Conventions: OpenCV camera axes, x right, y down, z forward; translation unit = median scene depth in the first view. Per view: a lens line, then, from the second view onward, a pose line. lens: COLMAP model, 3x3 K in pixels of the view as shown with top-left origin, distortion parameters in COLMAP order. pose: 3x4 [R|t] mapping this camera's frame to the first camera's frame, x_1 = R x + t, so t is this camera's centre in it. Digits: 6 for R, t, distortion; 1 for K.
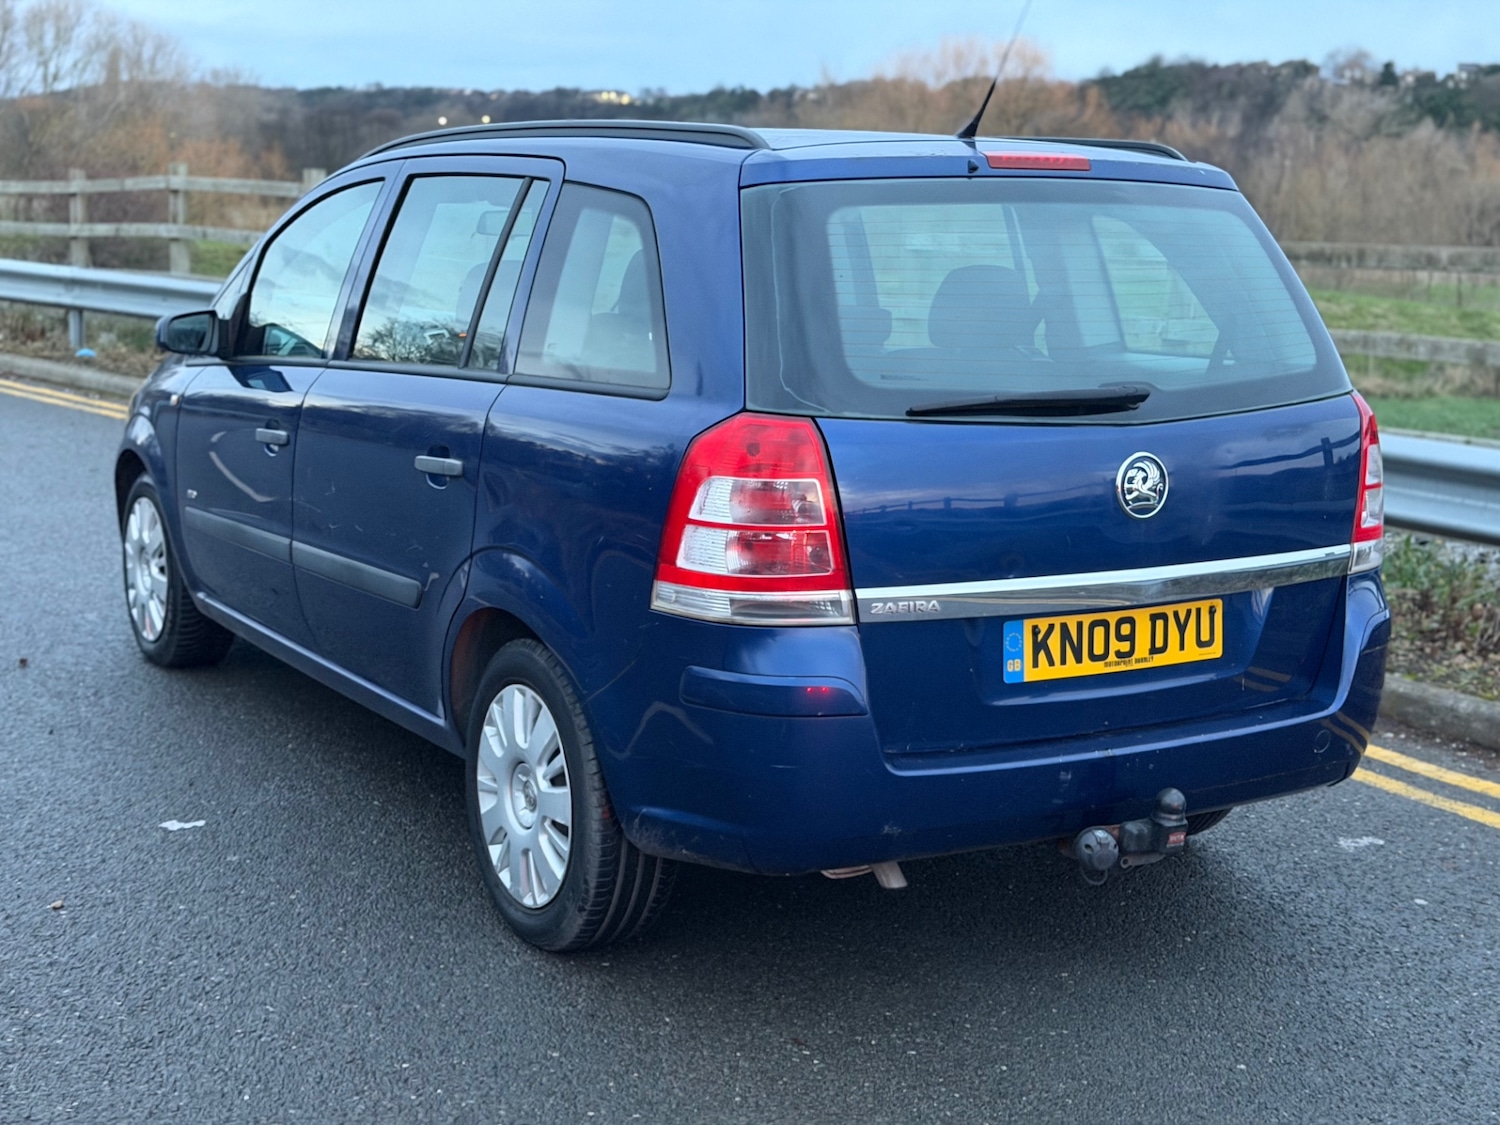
lens RADIAL K [[2057.9, 0, 750.0], [0, 2057.9, 562.5], [0, 0, 1]] dist [0.205416, -0.454806]
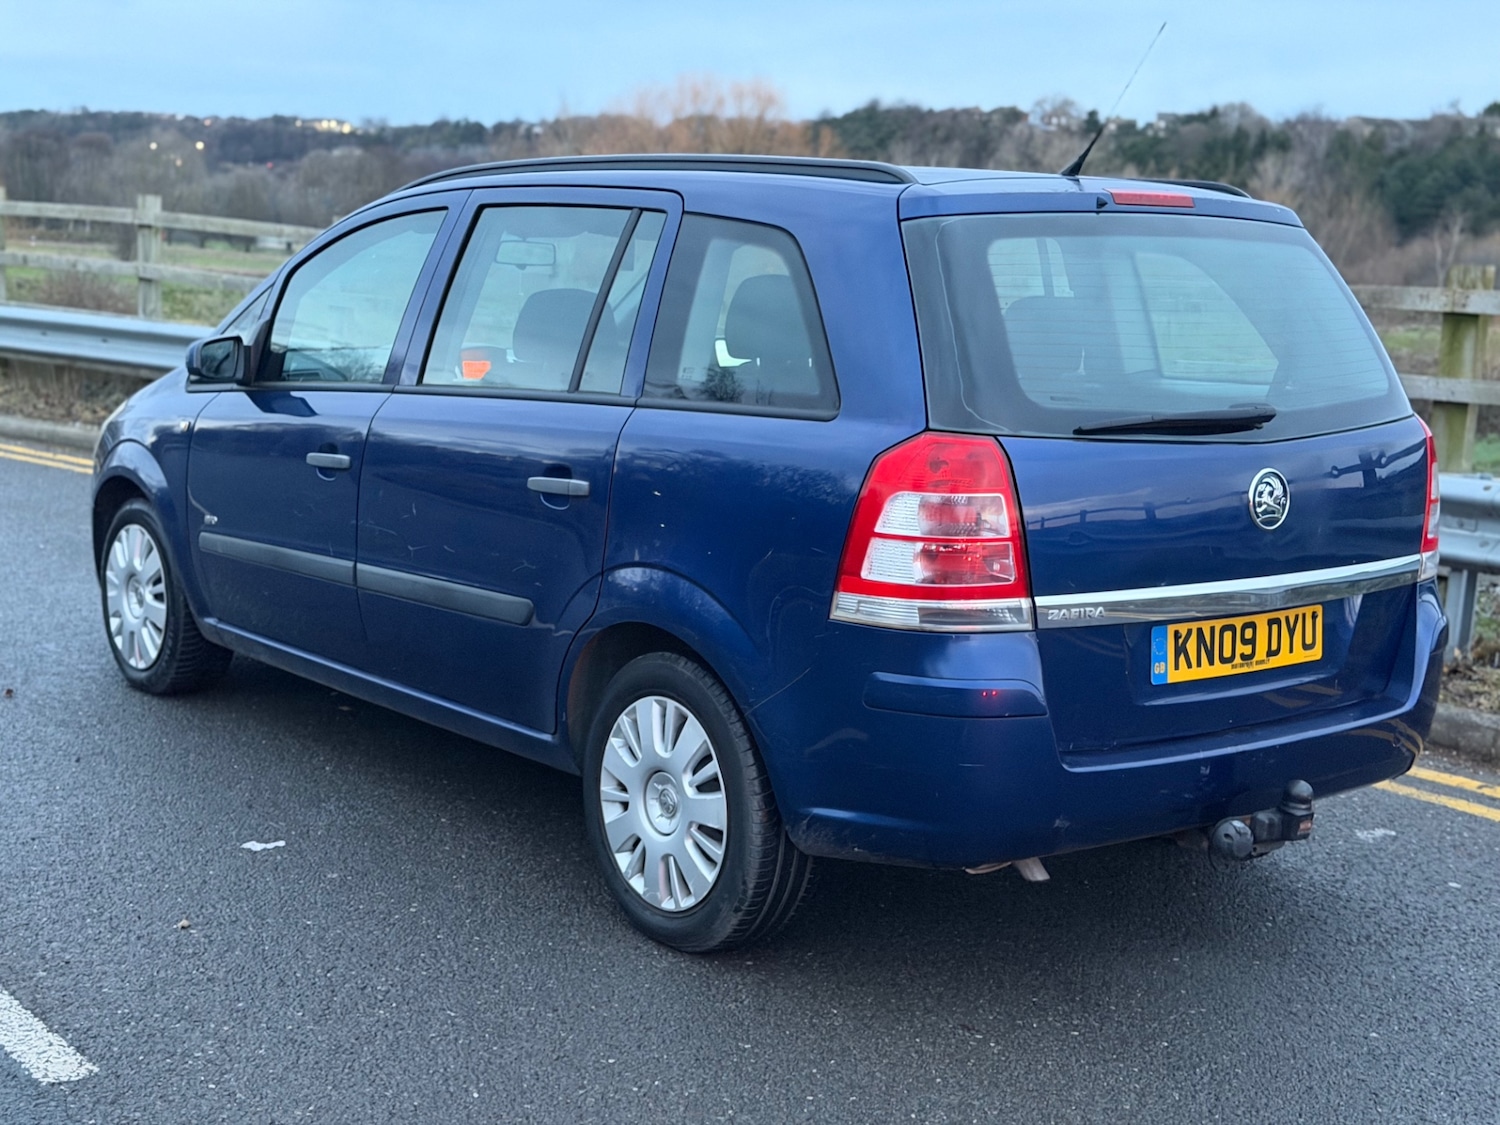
lens RADIAL K [[2058.1, 0, 737.8], [0, 2058.1, 569.9], [0, 0, 1]] dist [0.206440, -0.452449]
pose [[0.991610, -0.009710, 0.128900, -0.212141], [0.011351, 0.999864, -0.011999, 0.008910], [-0.128766, 0.013362, 0.991585, -0.034694]]
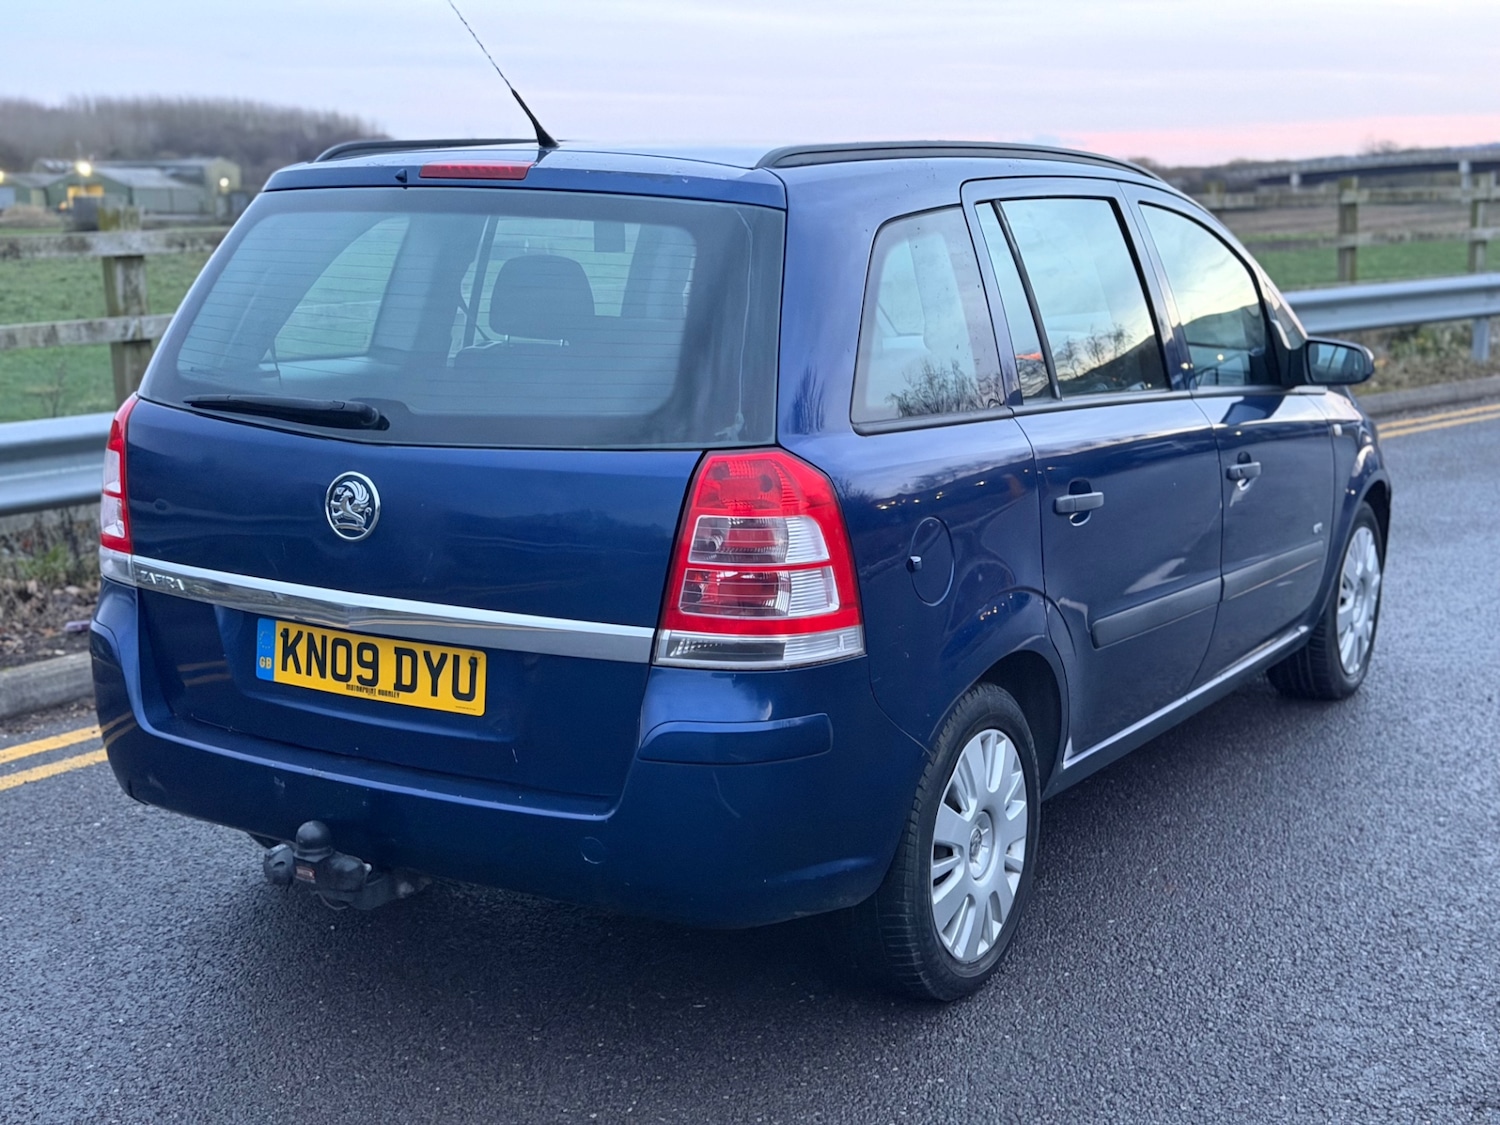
lens RADIAL K [[2057.9, 0, 750.0], [0, 2057.9, 562.5], [0, 0, 1]] dist [0.205416, -0.454806]
pose [[0.473093, 0.141108, -0.869639, 1.053379], [-0.156789, 0.984818, 0.074502, -0.105467], [0.866949, 0.101103, 0.488035, 0.657251]]
